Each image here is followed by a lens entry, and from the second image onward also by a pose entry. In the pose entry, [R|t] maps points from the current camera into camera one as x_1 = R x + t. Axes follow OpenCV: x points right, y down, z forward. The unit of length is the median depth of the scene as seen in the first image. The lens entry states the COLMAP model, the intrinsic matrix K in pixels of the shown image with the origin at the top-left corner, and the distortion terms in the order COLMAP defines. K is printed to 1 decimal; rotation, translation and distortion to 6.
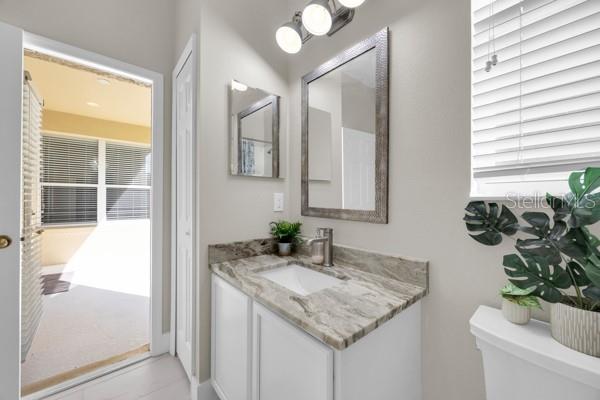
lens RADIAL K [[224.4, 0, 301.9], [0, 224.4, 201.2], [0, 0, 1]] dist [-0.002462, -0.000249]
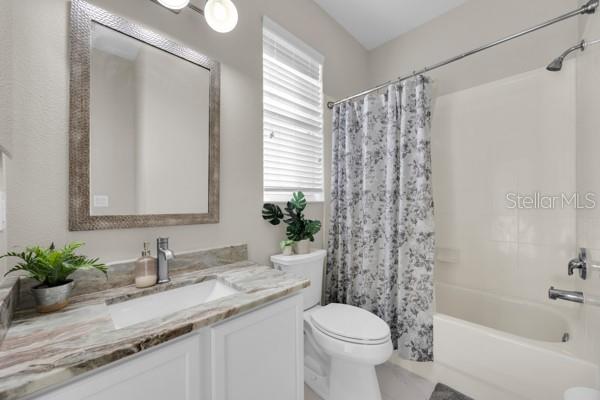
lens RADIAL K [[237.0, 0, 300.6], [0, 237.0, 200.6], [0, 0, 1]] dist [0.000392, 0.000030]
pose [[-0.061233, 0.000044, 0.998124, -1.050459], [0.007509, 0.999972, 0.000417, -0.019759], [-0.998095, 0.007520, -0.061231, 0.699166]]
